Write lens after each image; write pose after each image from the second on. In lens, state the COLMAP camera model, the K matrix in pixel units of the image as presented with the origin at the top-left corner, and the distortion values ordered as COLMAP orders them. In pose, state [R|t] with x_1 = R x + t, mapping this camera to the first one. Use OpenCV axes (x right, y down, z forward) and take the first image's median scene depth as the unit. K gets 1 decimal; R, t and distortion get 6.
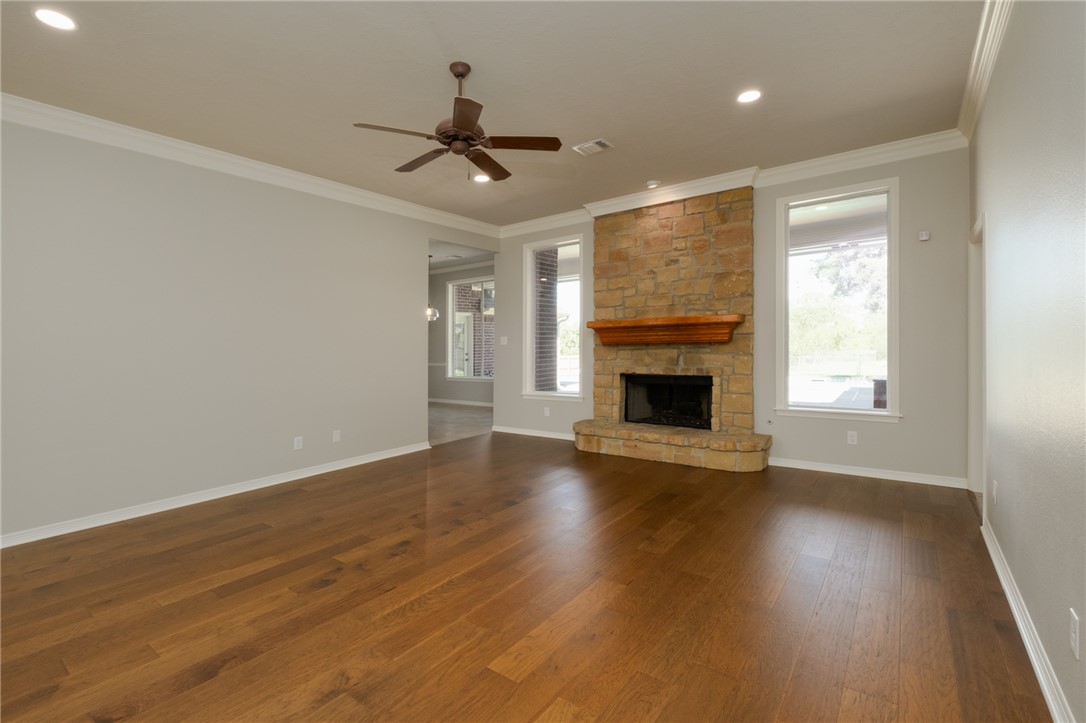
lens RADIAL K [[491.1, 0, 518.8], [0, 491.1, 335.8], [0, 0, 1]] dist [0.001421, -0.003651]
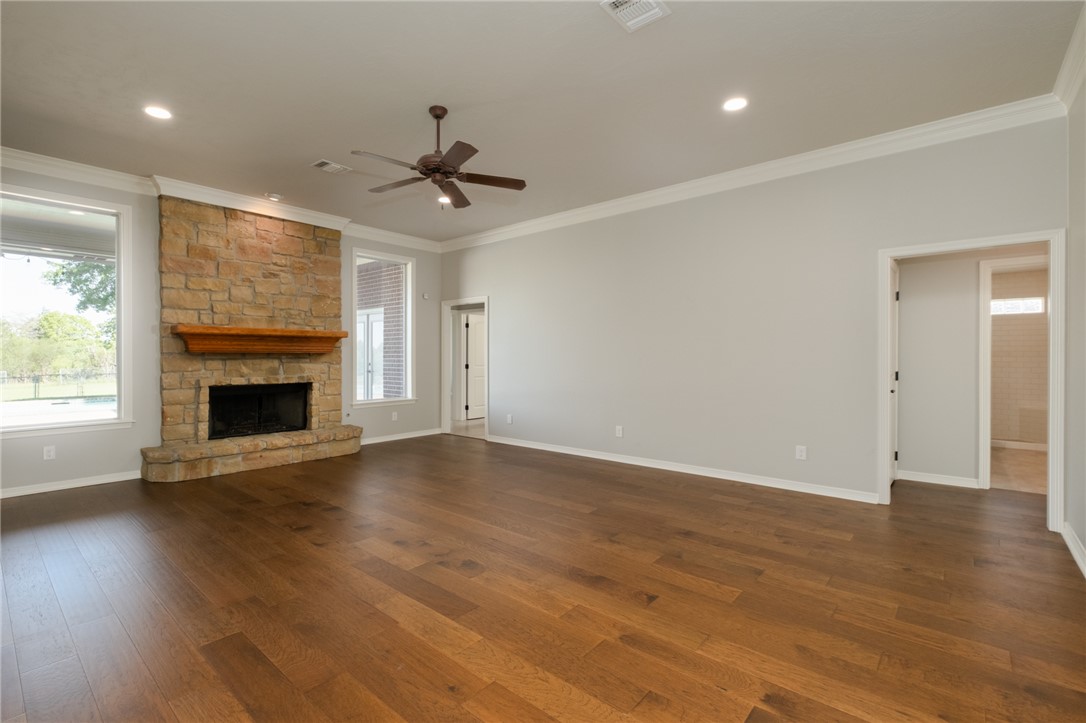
lens RADIAL K [[491.1, 0, 540.9], [0, 491.1, 363.5], [0, 0, 1]] dist [0.001421, -0.003651]
pose [[0.041909, 0.006986, 0.999097, -0.718259], [-0.018194, 0.999815, -0.006228, 0.033338], [-0.998956, -0.017917, 0.042028, 0.394482]]
